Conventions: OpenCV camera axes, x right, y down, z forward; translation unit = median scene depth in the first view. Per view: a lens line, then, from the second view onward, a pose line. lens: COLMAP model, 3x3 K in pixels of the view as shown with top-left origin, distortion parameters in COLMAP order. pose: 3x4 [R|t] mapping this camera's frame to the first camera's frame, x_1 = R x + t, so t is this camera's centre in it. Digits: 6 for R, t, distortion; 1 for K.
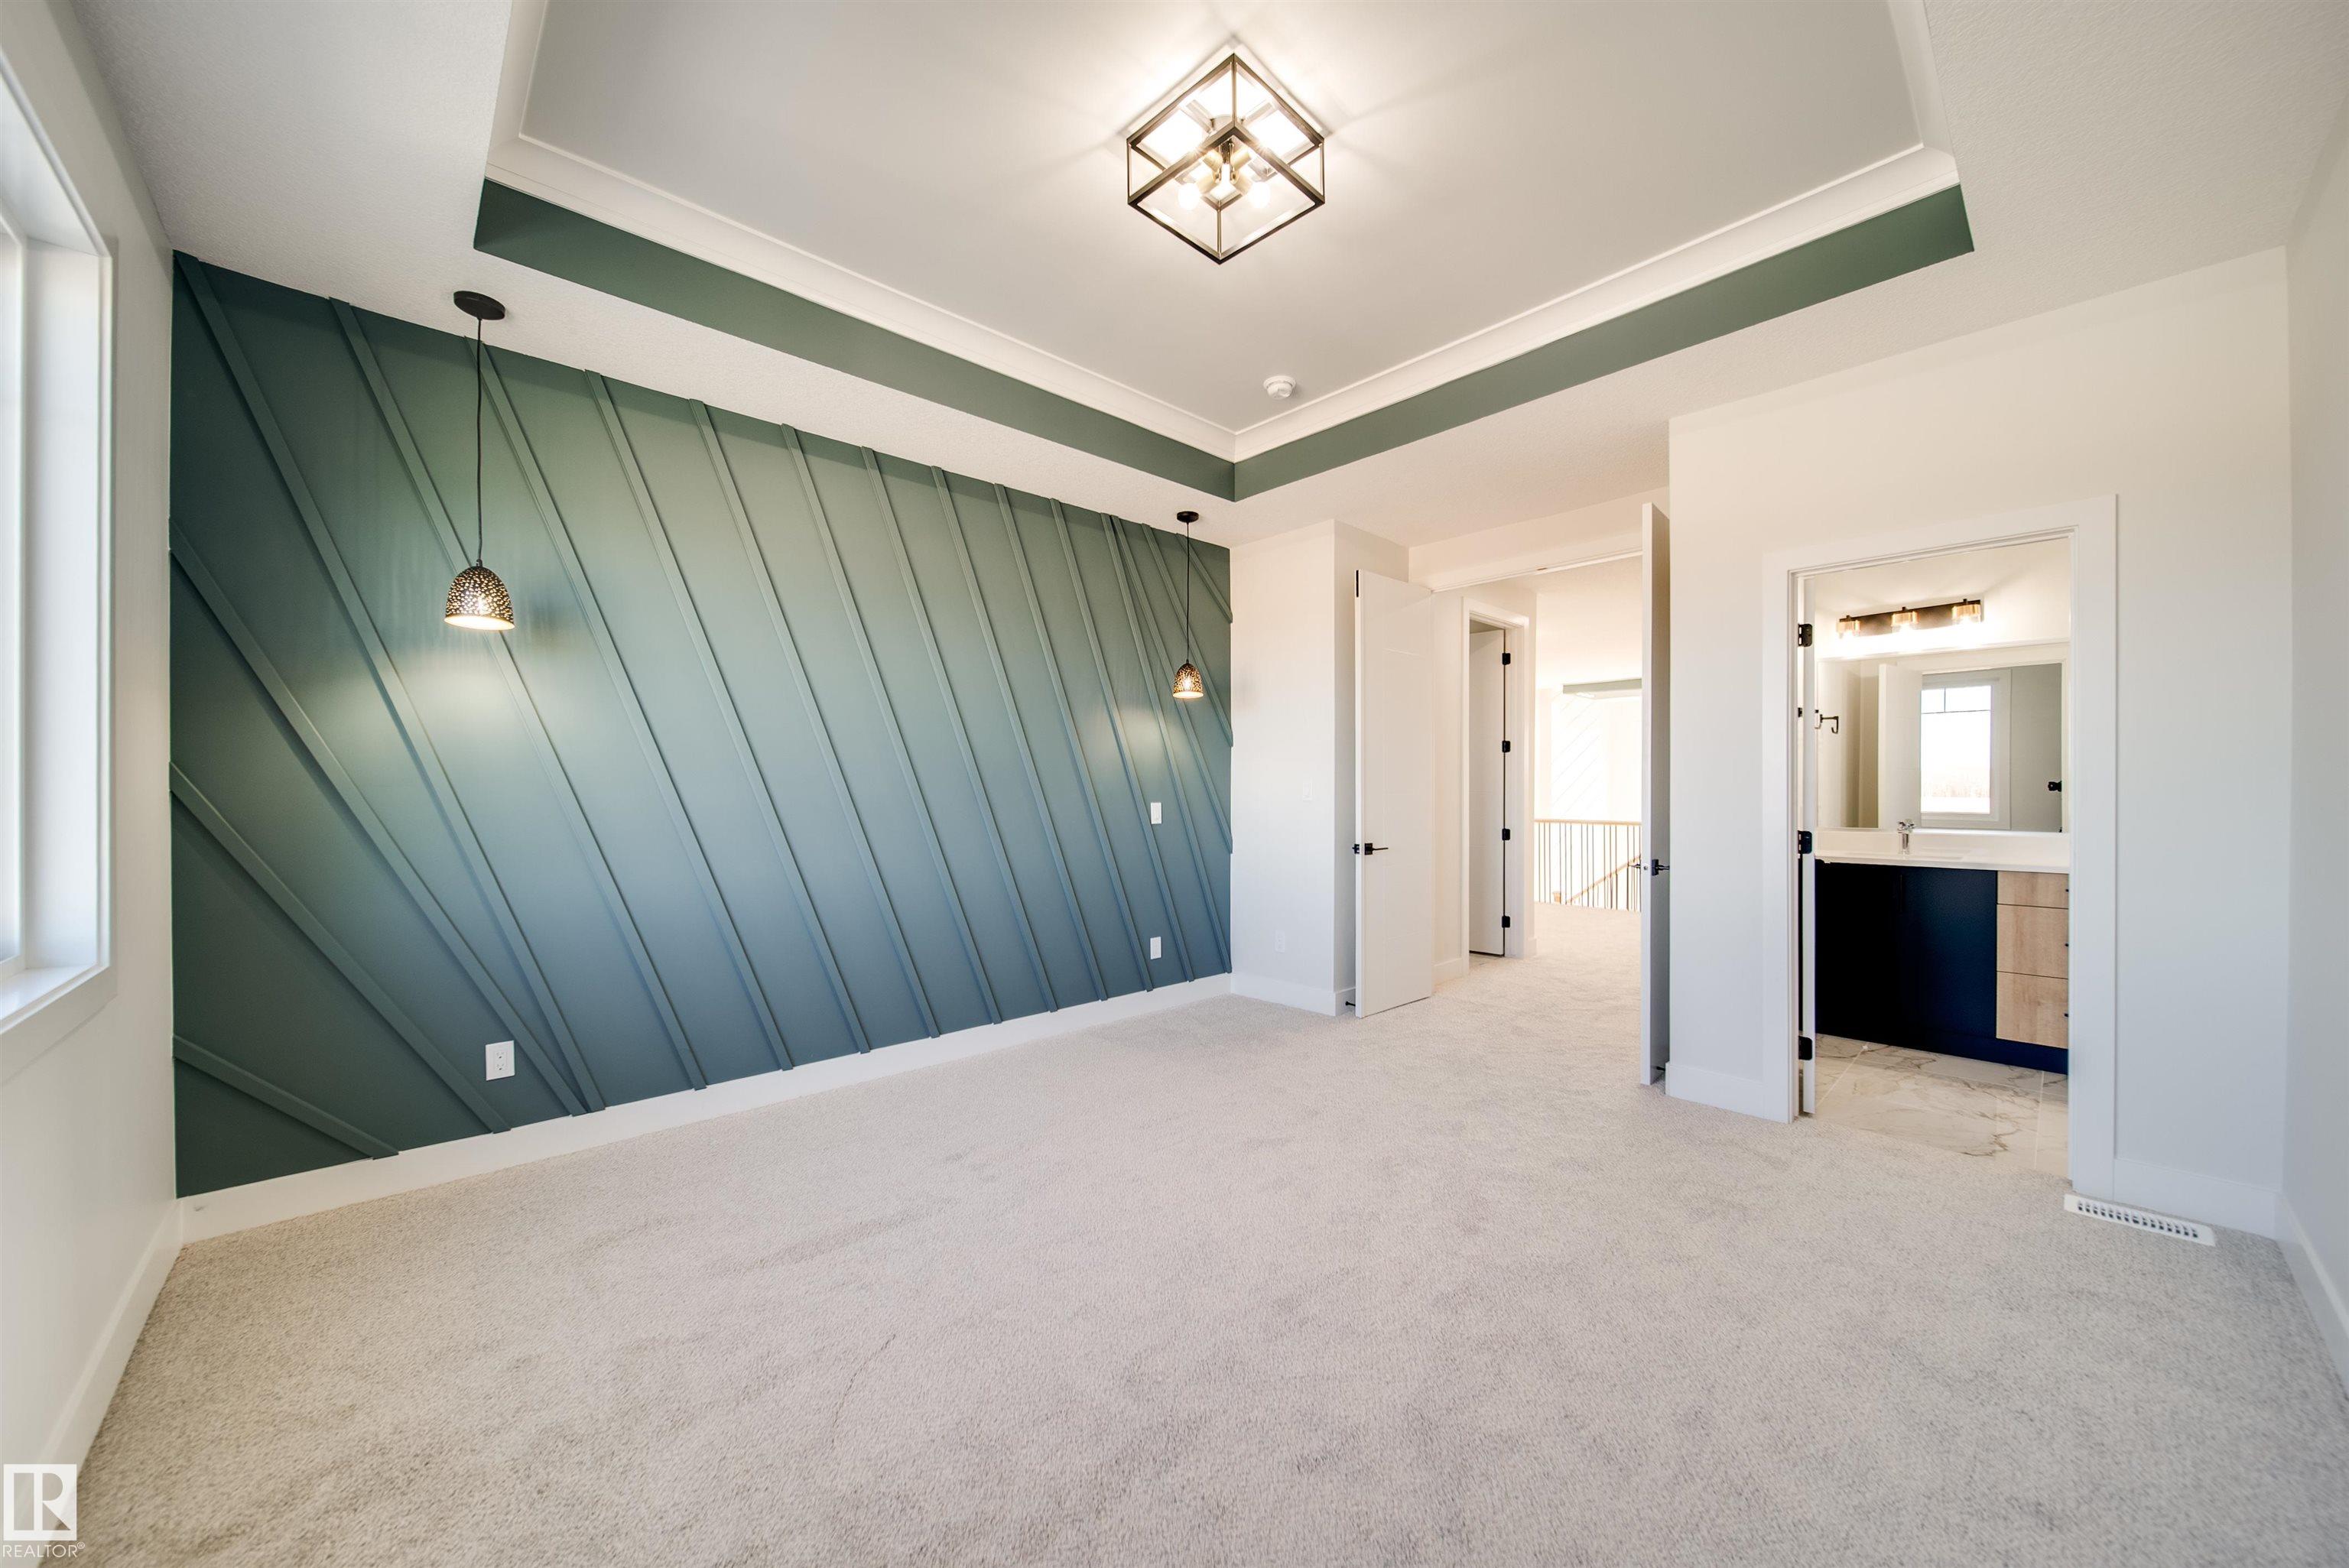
lens RADIAL K [[830.7, 0, 1164.2], [0, 830.7, 783.8], [0, 0, 1]] dist [-0.000363, -0.000132]
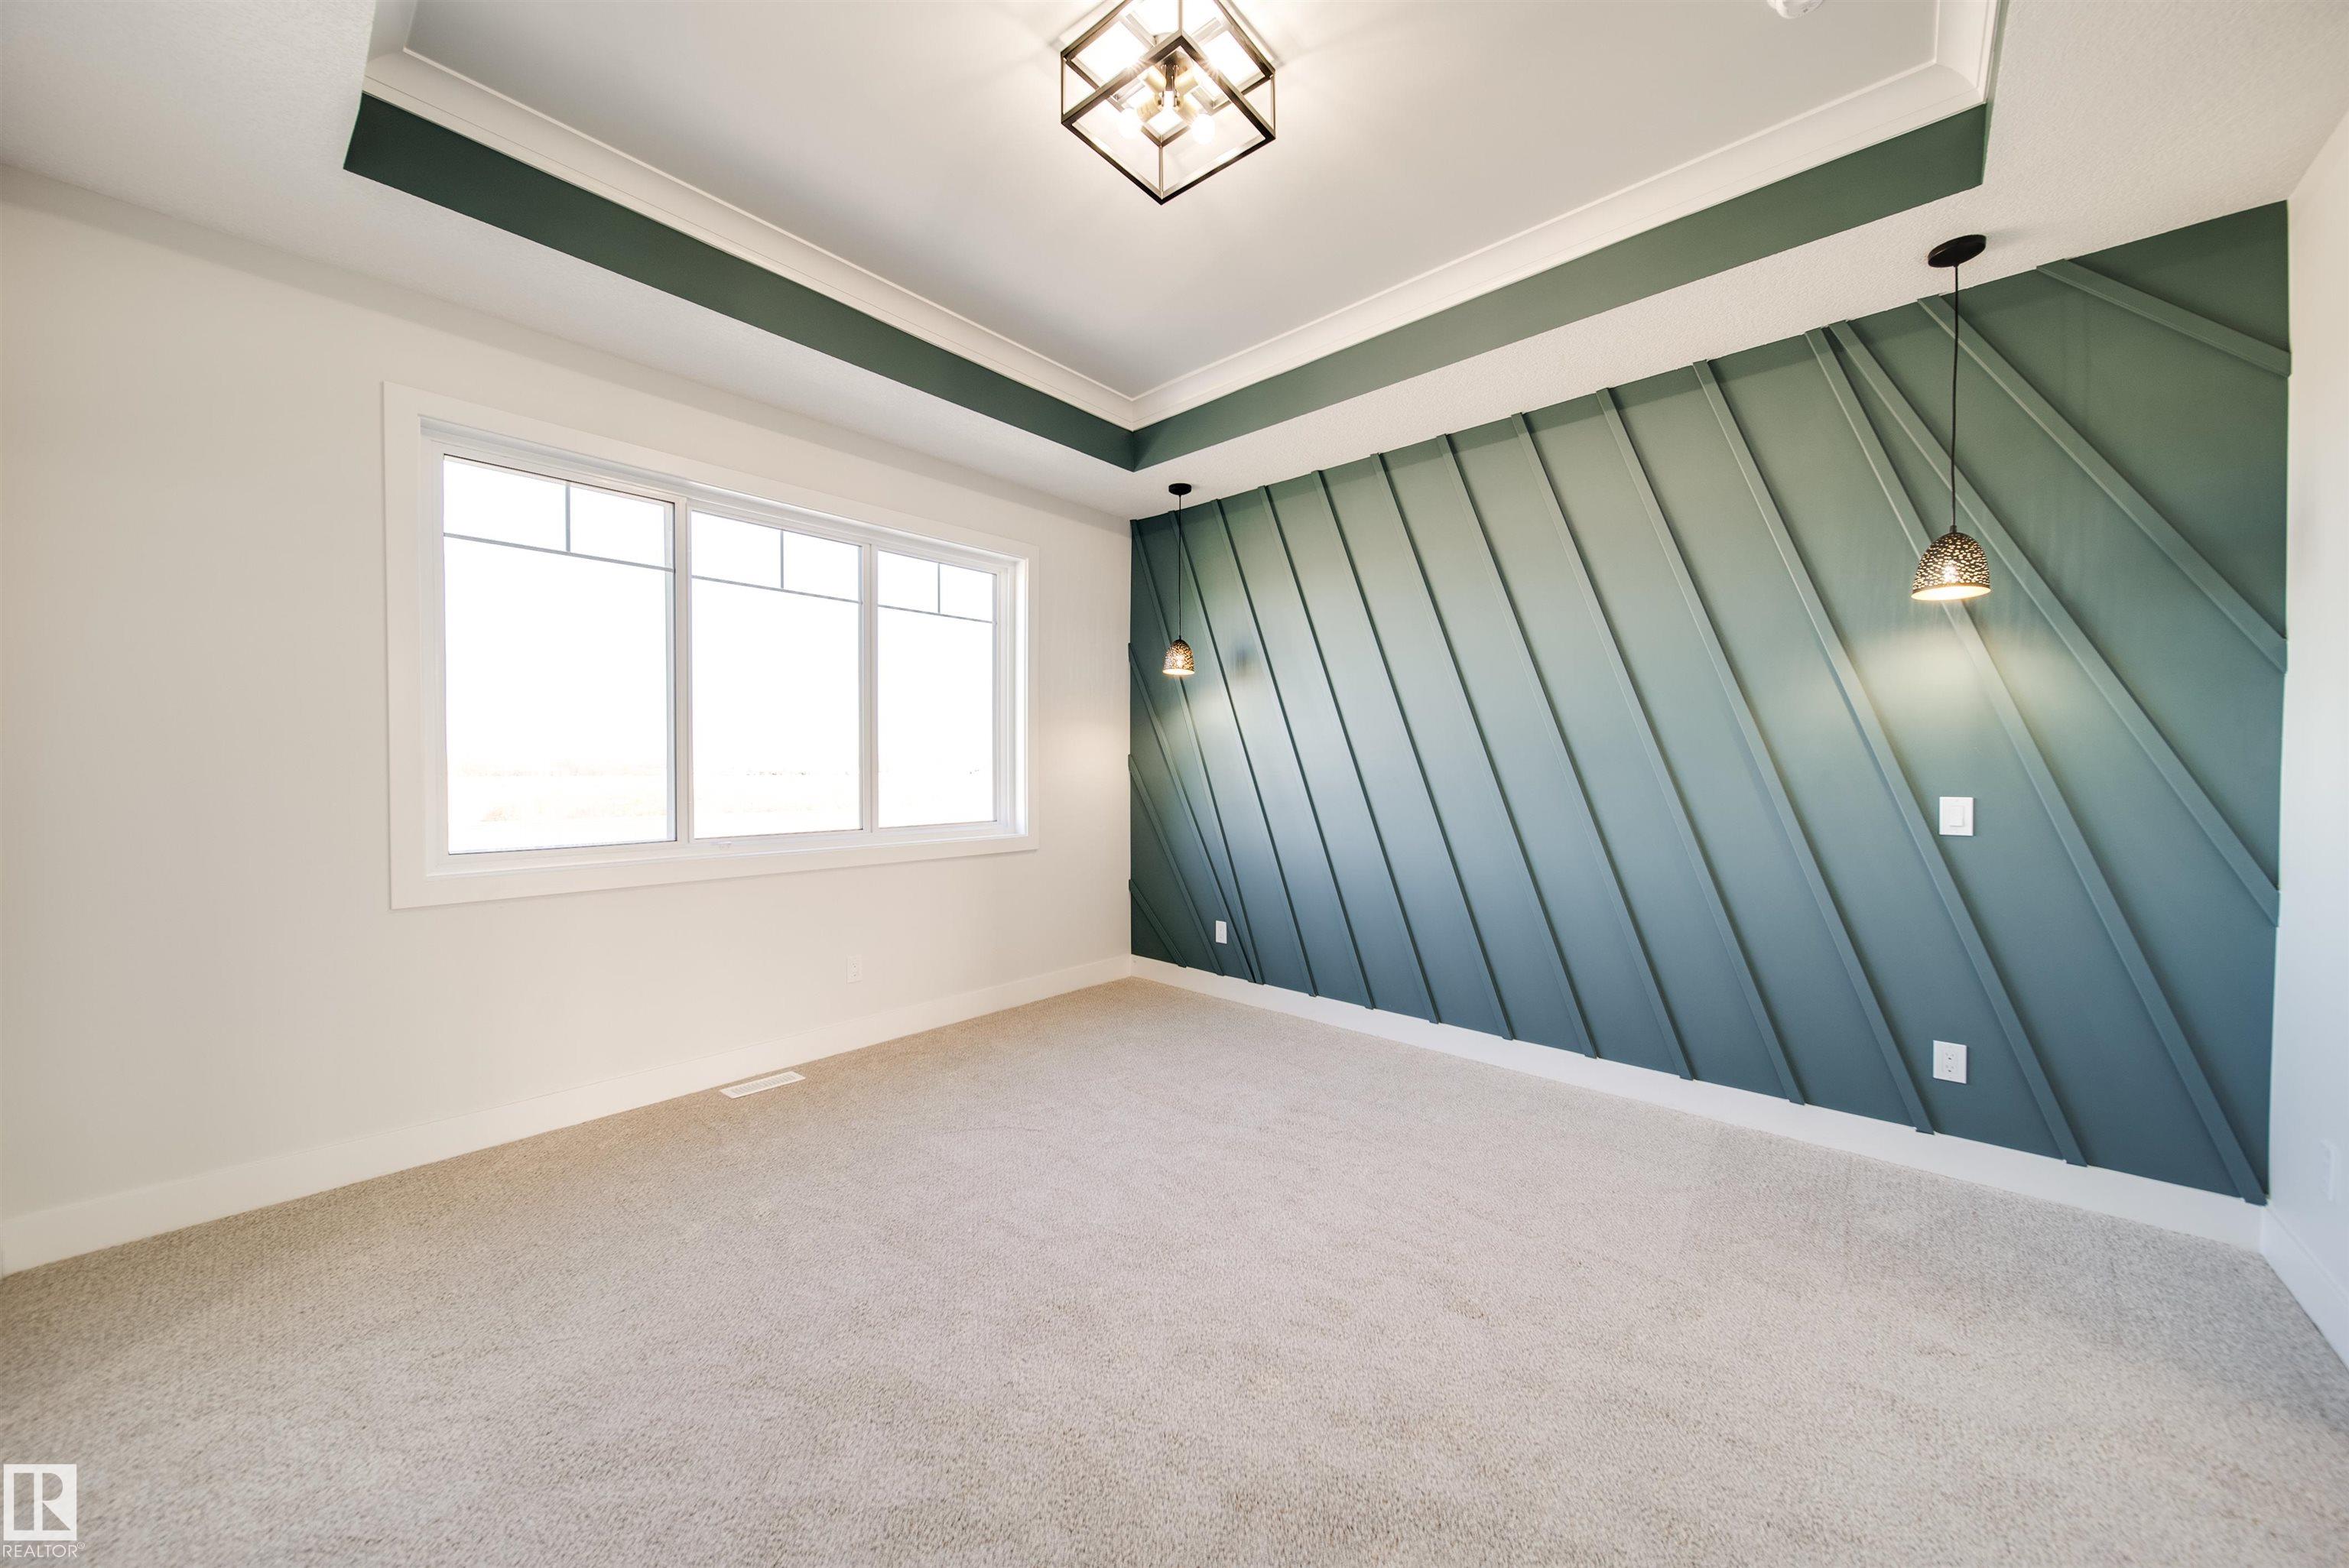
lens RADIAL K [[830.7, 0, 1165.5], [0, 830.7, 778.2], [0, 0, 1]] dist [-0.000363, -0.000132]
pose [[0.090876, 0.014546, -0.995756, 0.542349], [0.001824, 0.999889, 0.014772, 0.001605], [0.995861, -0.003159, 0.090839, 0.484855]]
